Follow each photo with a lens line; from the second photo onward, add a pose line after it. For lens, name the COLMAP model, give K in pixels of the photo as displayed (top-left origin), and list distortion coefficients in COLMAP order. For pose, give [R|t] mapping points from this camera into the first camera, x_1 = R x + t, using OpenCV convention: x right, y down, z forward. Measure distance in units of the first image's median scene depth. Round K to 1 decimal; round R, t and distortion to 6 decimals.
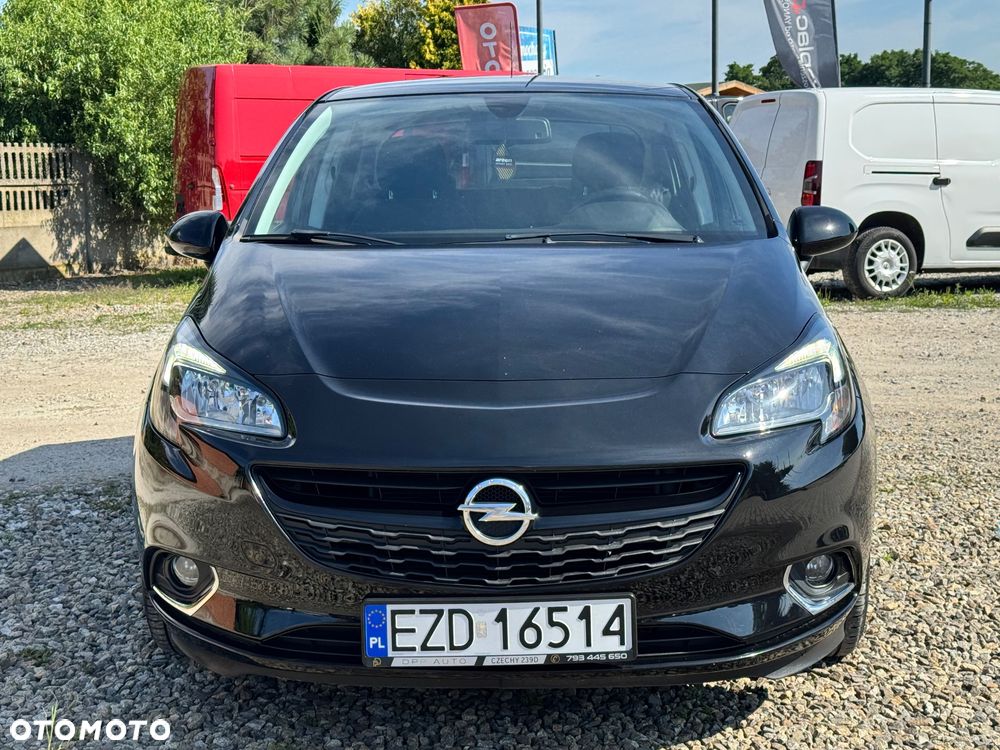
lens RADIAL K [[1584.5, 0, 500.0], [0, 1584.5, 375.0], [0, 0, 1]] dist [0.008874, 0.013392]
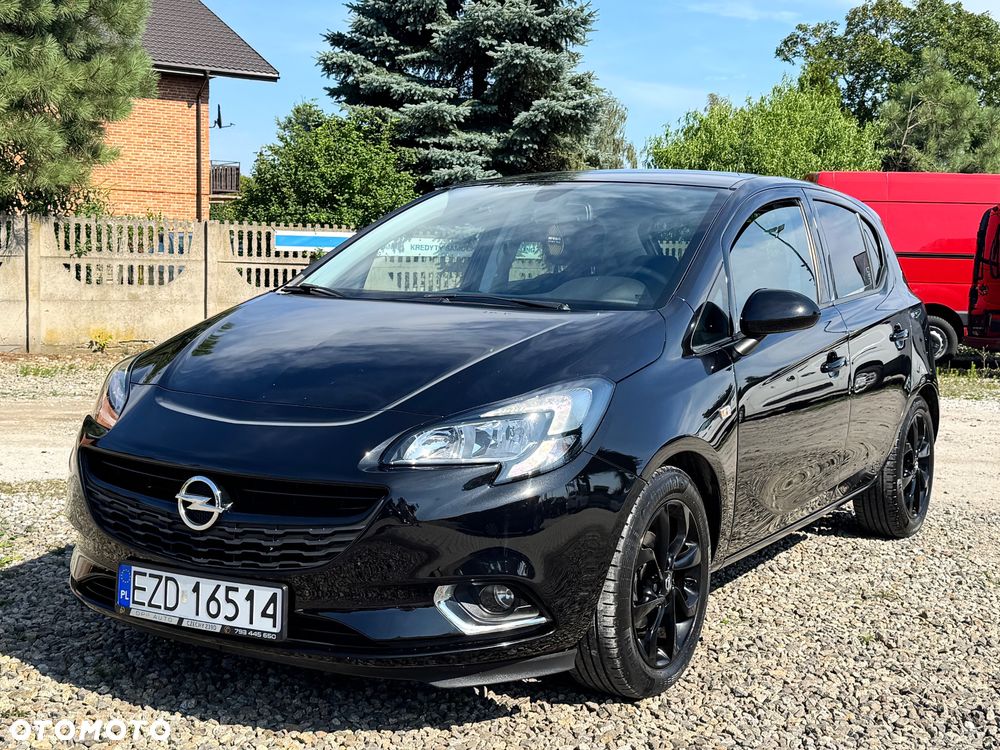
lens RADIAL K [[1338.0, 0, 502.1], [0, 1338.0, 373.9], [0, 0, 1]] dist [0.193377, -0.436958]
pose [[0.864038, 0.072846, -0.498128, 0.722092], [-0.097256, 0.994989, -0.023191, -0.013273], [0.493942, 0.068484, 0.866793, 0.186447]]
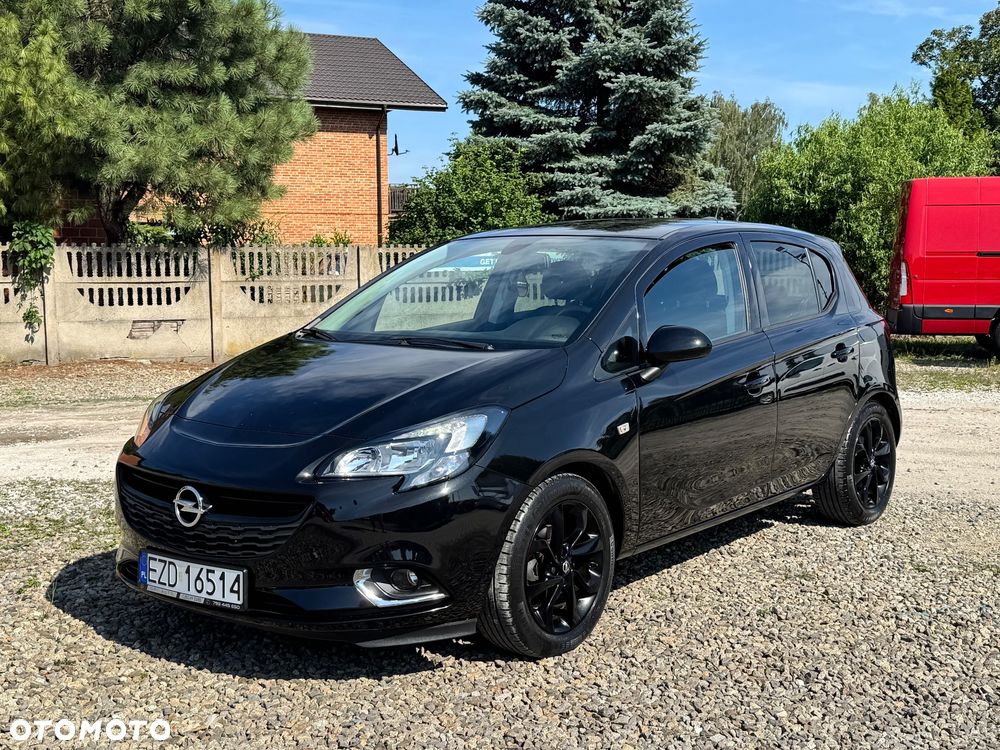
lens RADIAL K [[1222.2, 0, 497.8], [0, 1222.2, 378.4], [0, 0, 1]] dist [0.194335, -0.421328]
pose [[0.786489, 0.064037, -0.614276, 1.030815], [-0.081165, 0.996701, -0.000015, -0.072636], [0.612248, 0.049870, 0.789091, 0.169433]]
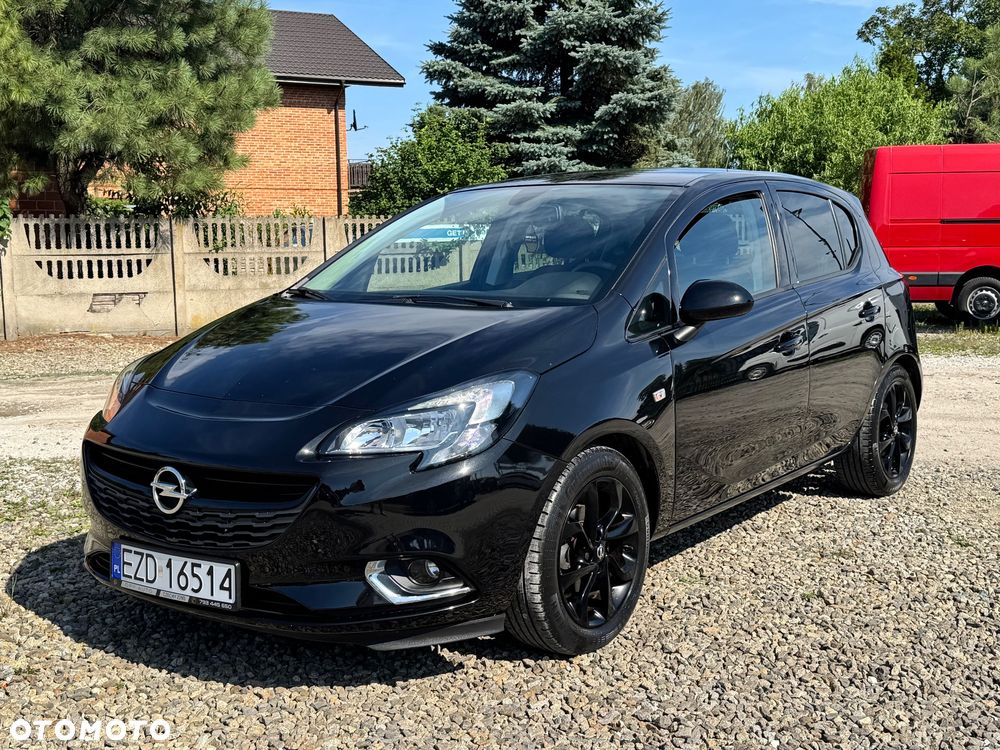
lens RADIAL K [[1185.2, 0, 500.0], [0, 1185.2, 375.0], [0, 0, 1]] dist [0.199637, -0.446032]
pose [[0.810627, 0.067441, -0.581667, 0.857171], [-0.071378, 0.997318, 0.016159, -0.055624], [0.581197, 0.028419, 0.813267, 0.287151]]
